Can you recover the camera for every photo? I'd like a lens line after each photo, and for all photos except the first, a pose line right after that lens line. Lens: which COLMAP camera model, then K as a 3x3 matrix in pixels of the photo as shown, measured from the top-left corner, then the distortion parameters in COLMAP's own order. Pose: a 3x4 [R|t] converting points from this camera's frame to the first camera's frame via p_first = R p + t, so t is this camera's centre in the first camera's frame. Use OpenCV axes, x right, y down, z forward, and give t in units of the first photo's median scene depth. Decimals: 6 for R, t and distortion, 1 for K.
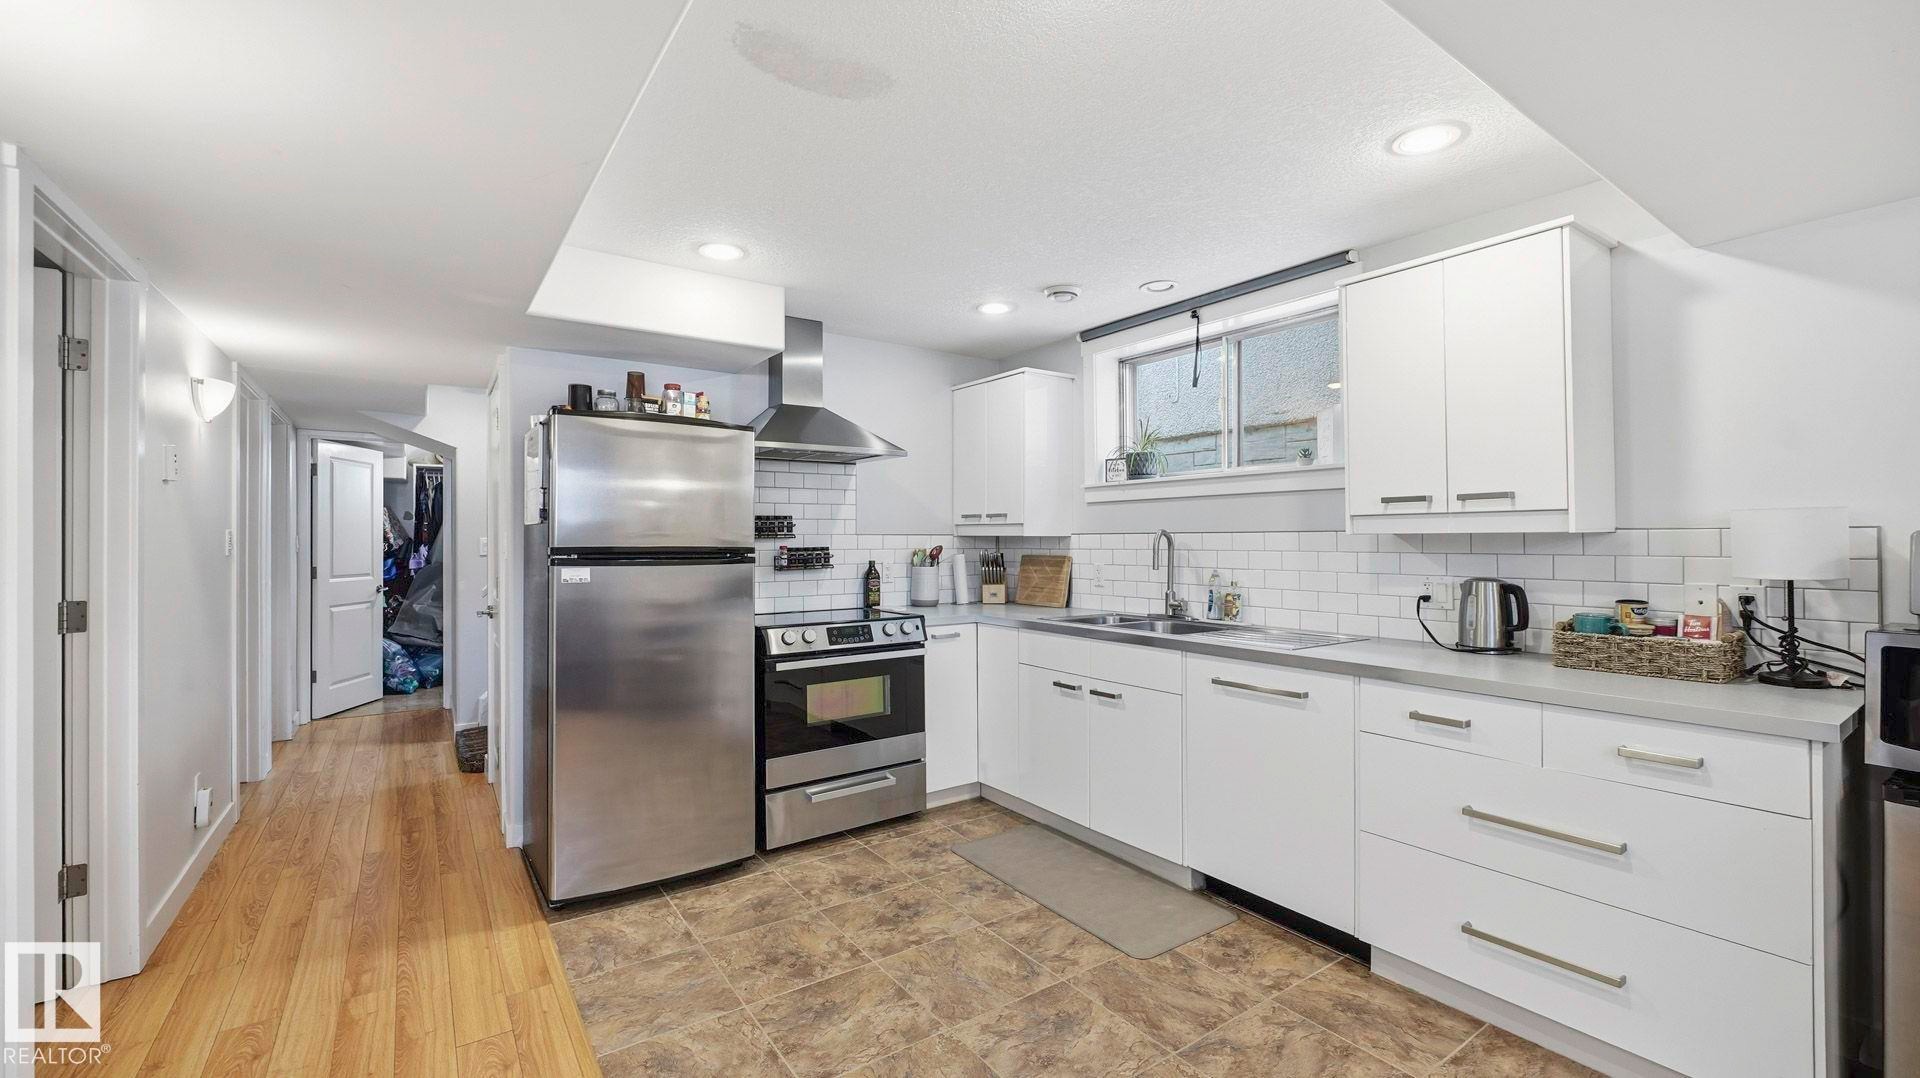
lens RADIAL K [[793.6, 0, 956.8], [0, 793.6, 535.2], [0, 0, 1]] dist [-0.023322, 0.000931]
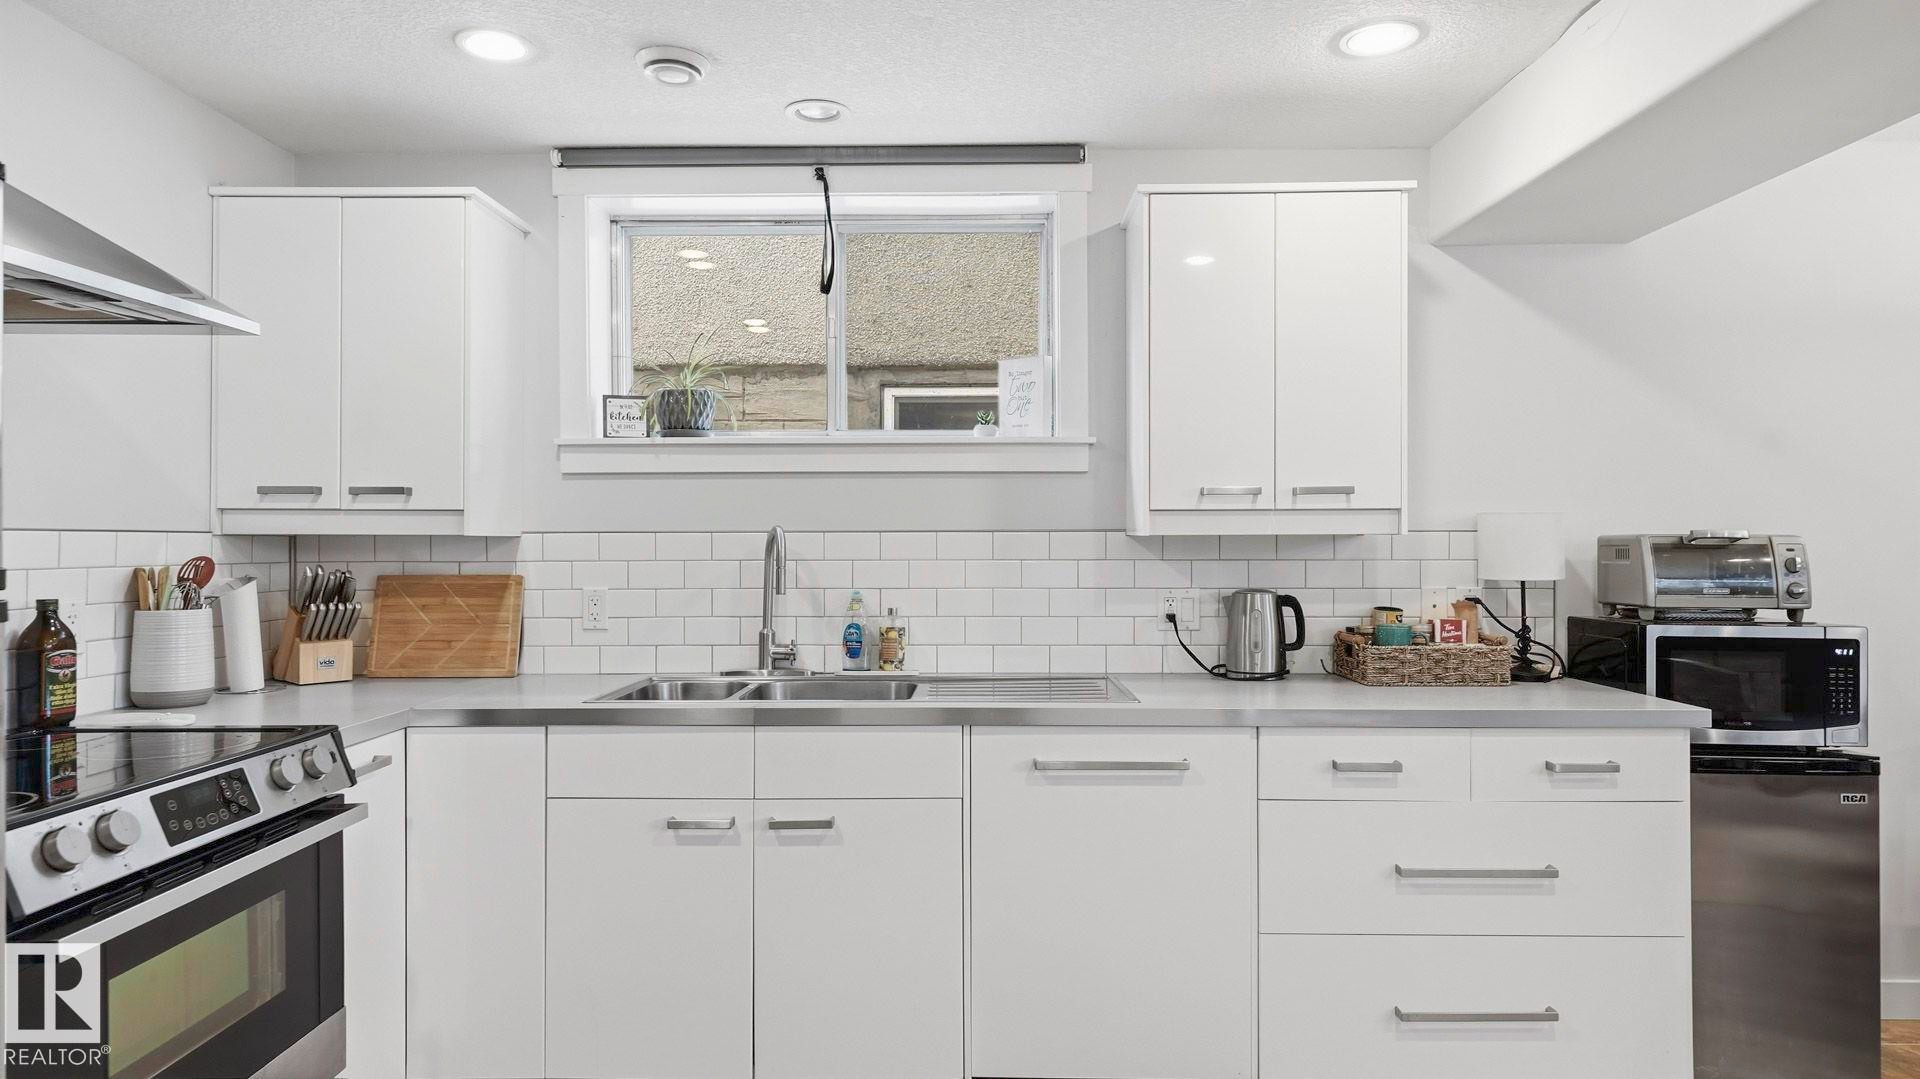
lens RADIAL K [[1129.2, 0, 963.8], [0, 1129.2, 537.4], [0, 0, 1]] dist [0.003569, 0.000044]
pose [[0.580012, 0.003459, 0.814601, -0.333511], [-0.004017, 0.999991, -0.001385, 0.001948], [-0.814598, -0.002469, 0.580021, 0.390089]]
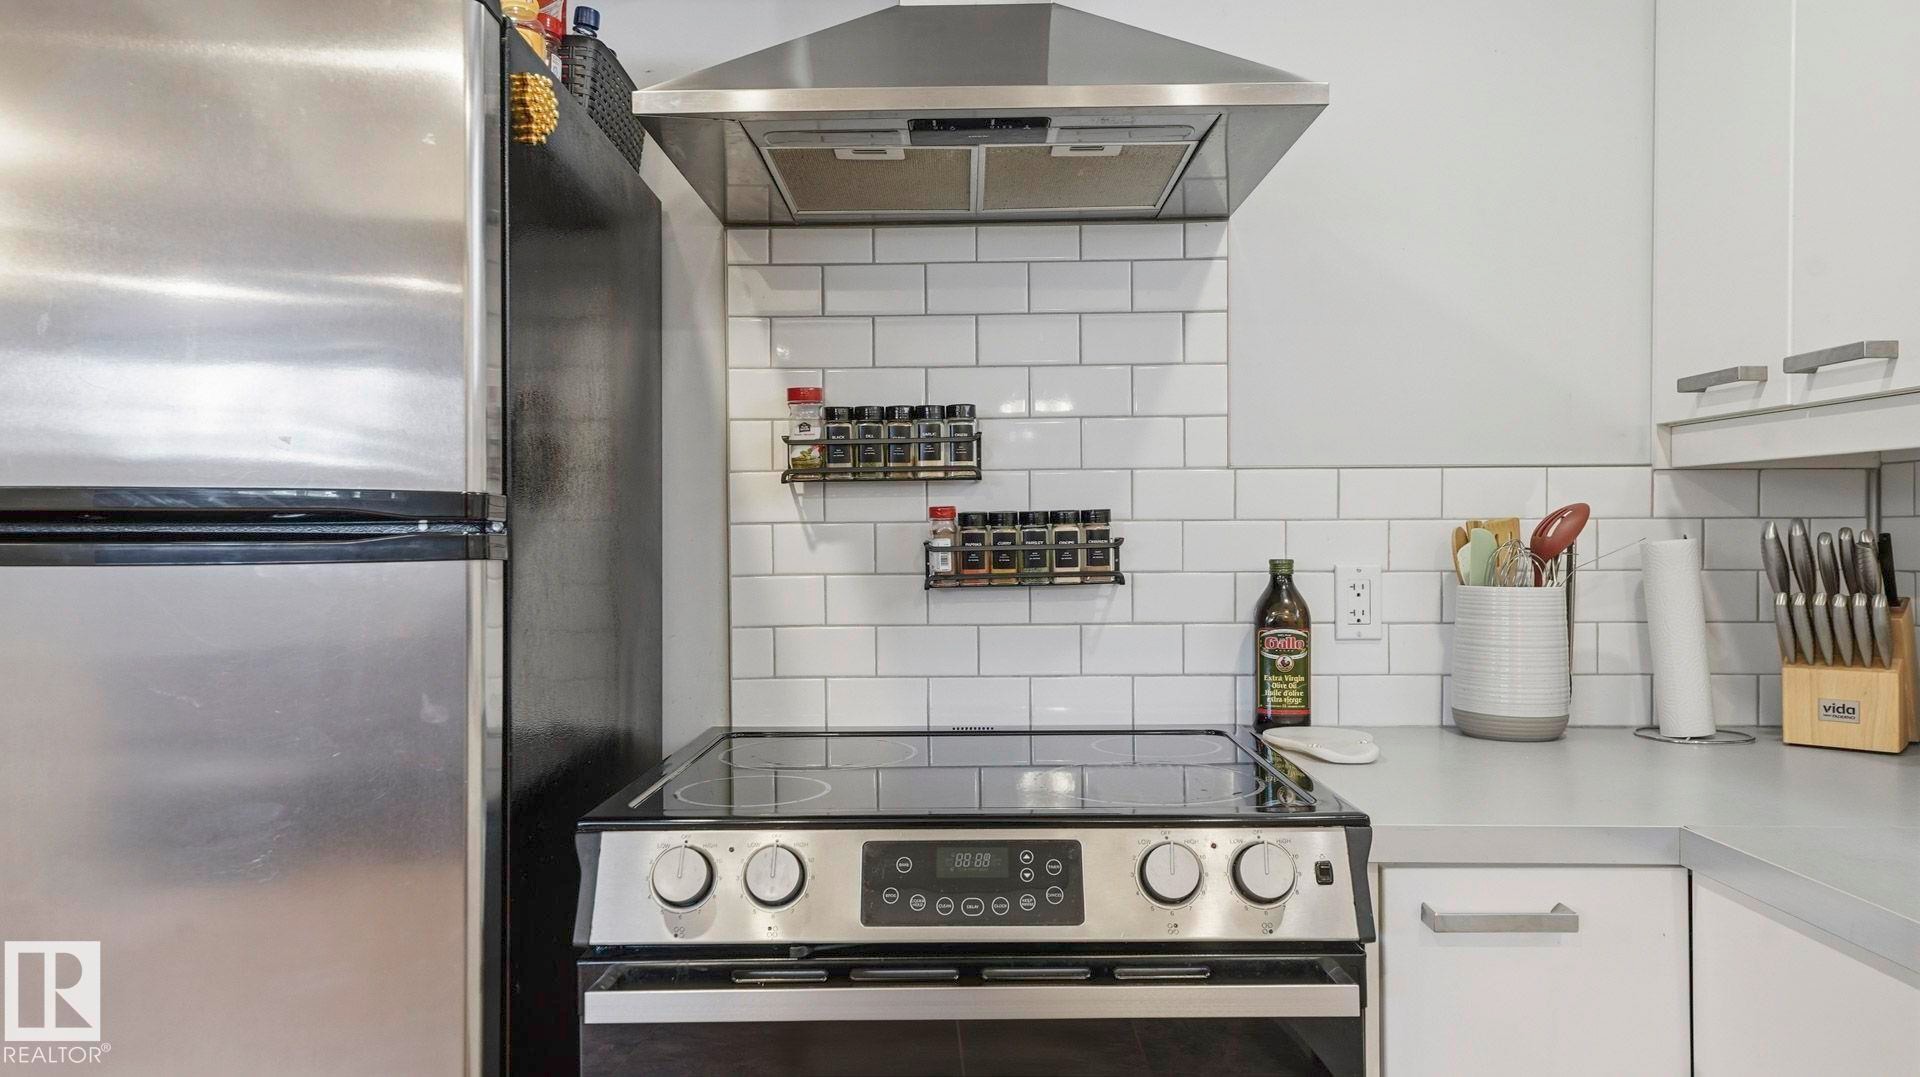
lens RADIAL K [[1269.1, 0, 958.6], [0, 1269.1, 542.3], [0, 0, 1]] dist [0.024298, -0.001173]
pose [[0.811520, 0.001068, -0.584323, 0.069623], [0.008330, 0.999876, 0.013396, 0.021816], [0.584265, -0.015739, 0.811410, 0.658835]]
